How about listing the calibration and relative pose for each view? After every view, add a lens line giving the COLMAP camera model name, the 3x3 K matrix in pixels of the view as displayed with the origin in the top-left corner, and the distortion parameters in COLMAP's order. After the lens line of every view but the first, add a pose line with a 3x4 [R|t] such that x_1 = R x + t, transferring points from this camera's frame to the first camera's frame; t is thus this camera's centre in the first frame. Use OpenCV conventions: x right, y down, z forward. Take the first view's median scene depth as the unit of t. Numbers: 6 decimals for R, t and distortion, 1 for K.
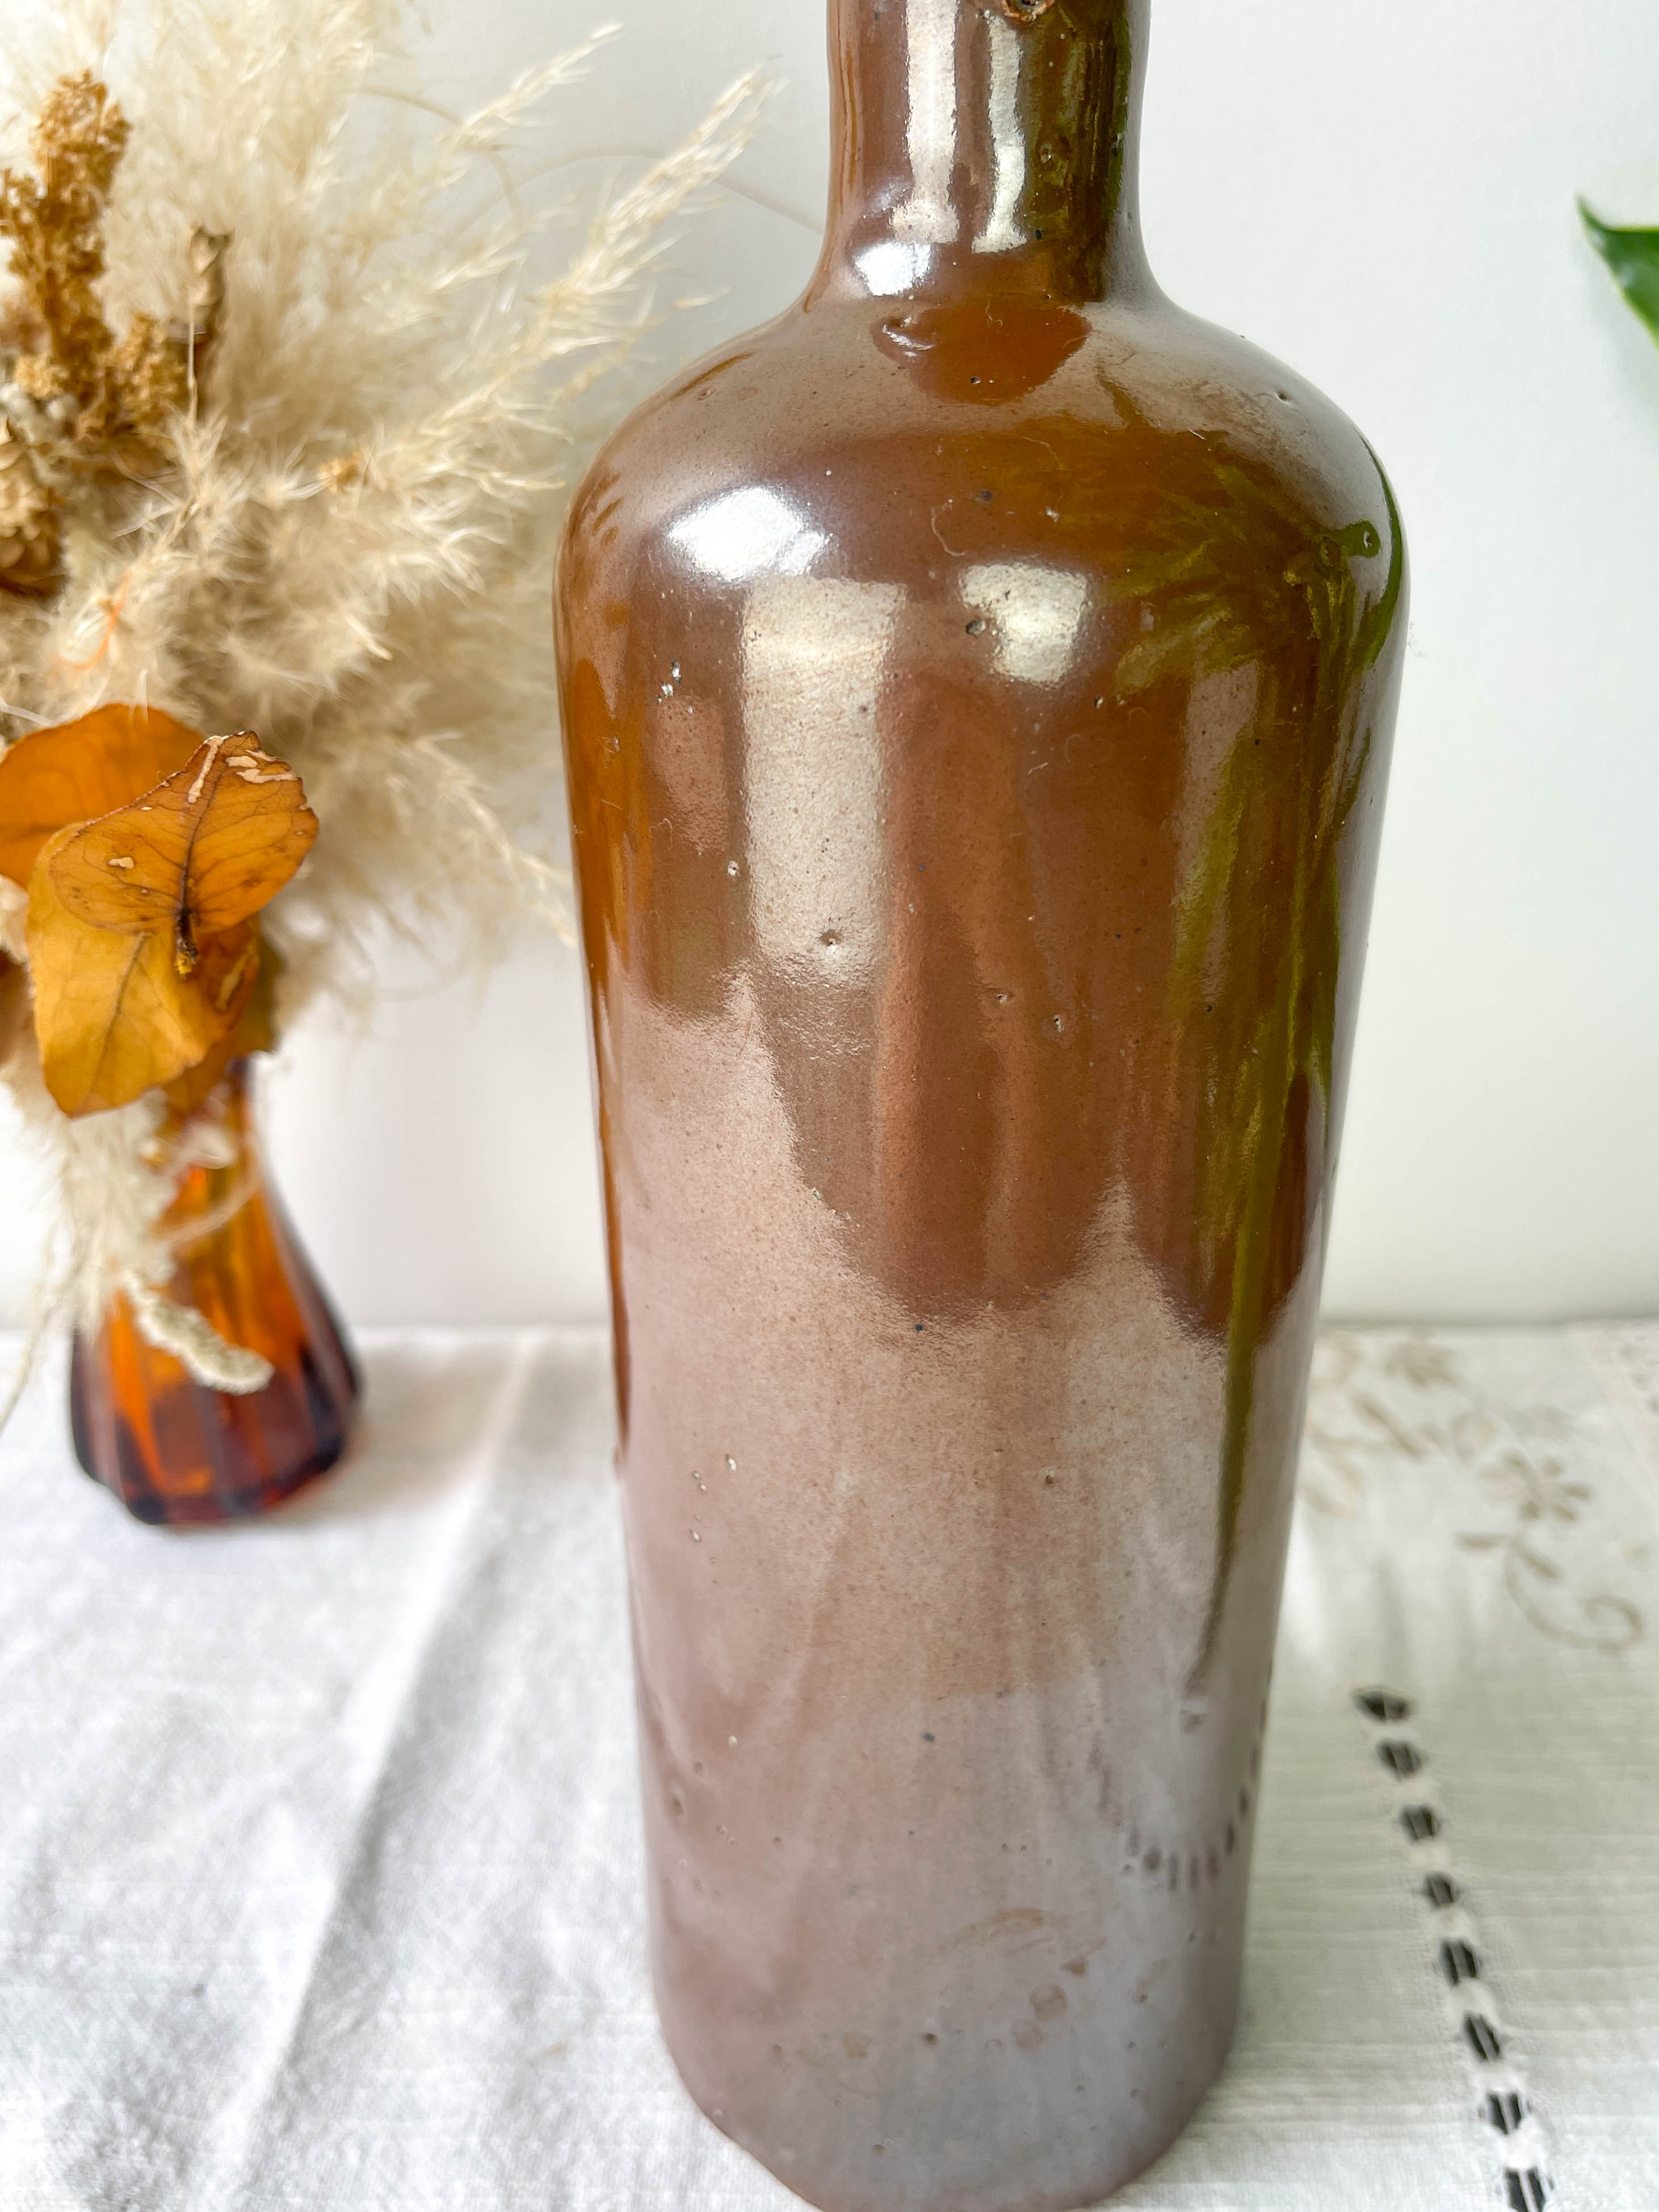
lens RADIAL K [[1681.4, 0, 798.0], [0, 1681.4, 1125.5], [0, 0, 1]] dist [-0.008182, -0.017409]
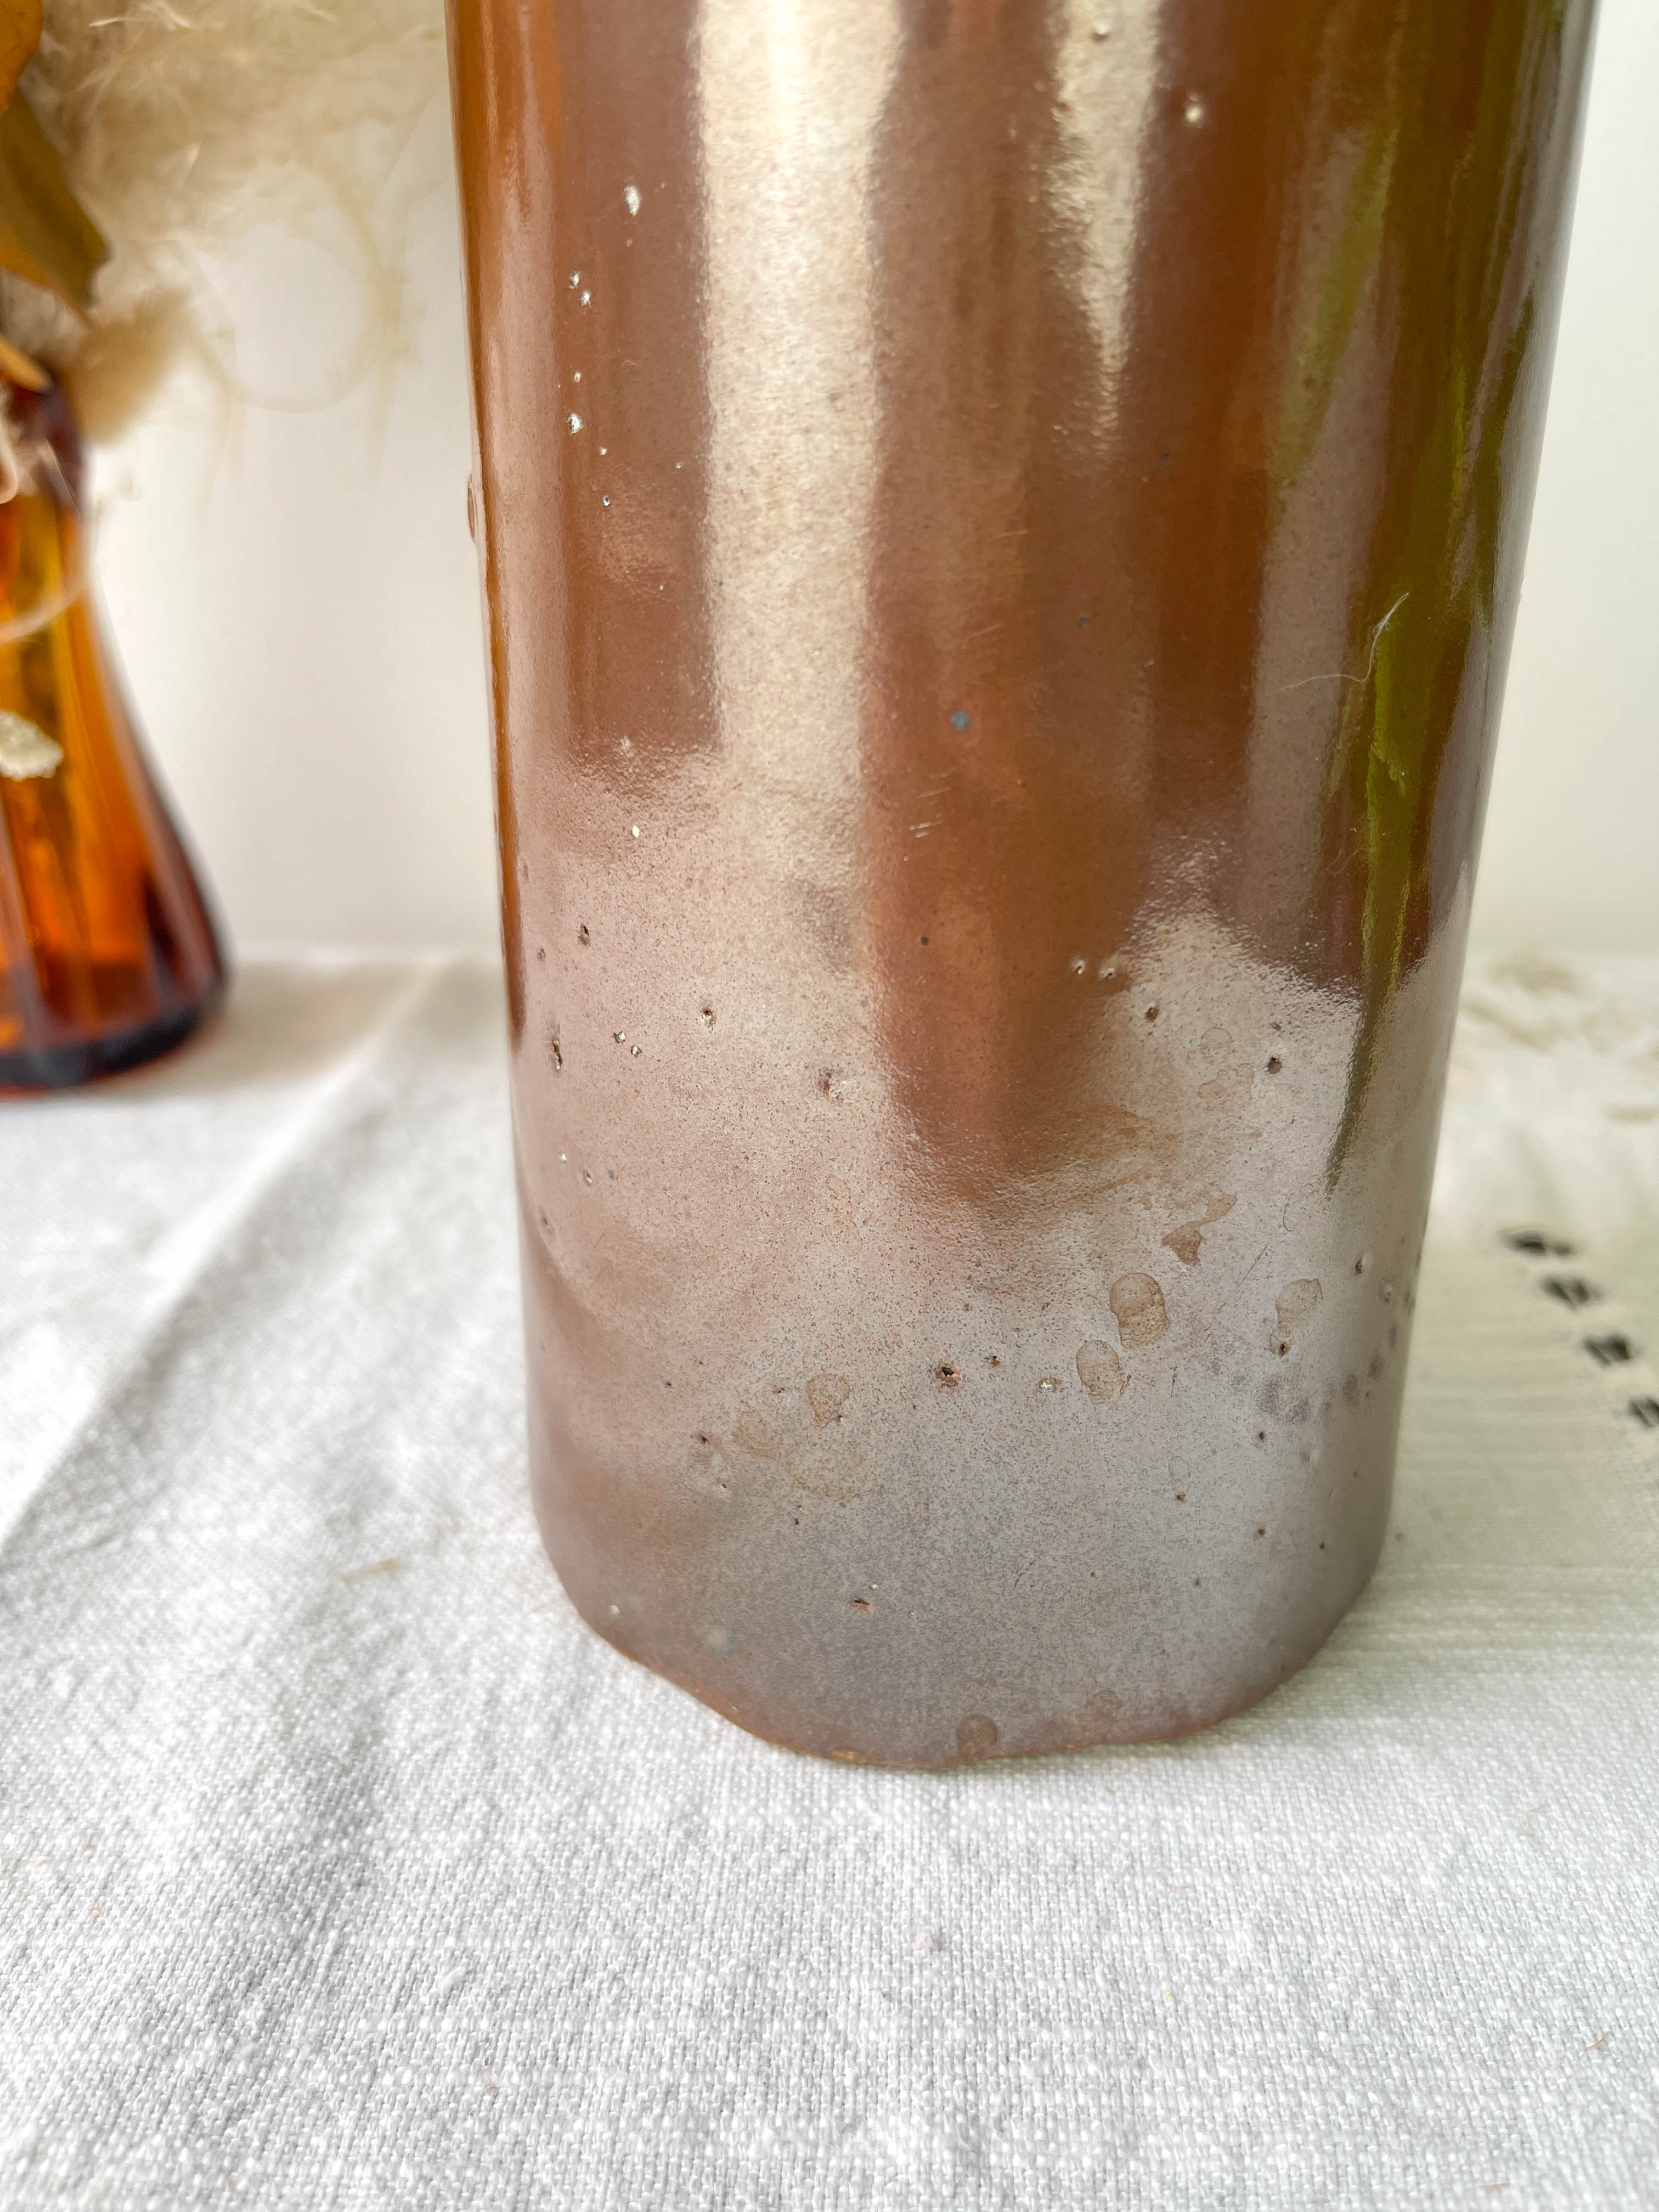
lens RADIAL K [[1681.4, 0, 801.5], [0, 1681.4, 1099.9], [0, 0, 1]] dist [-0.008182, -0.017409]
pose [[0.999785, 0.019165, 0.007949, 0.015820], [-0.018744, 0.998575, -0.049973, 0.406768], [-0.008895, 0.049813, 0.998719, 0.317485]]
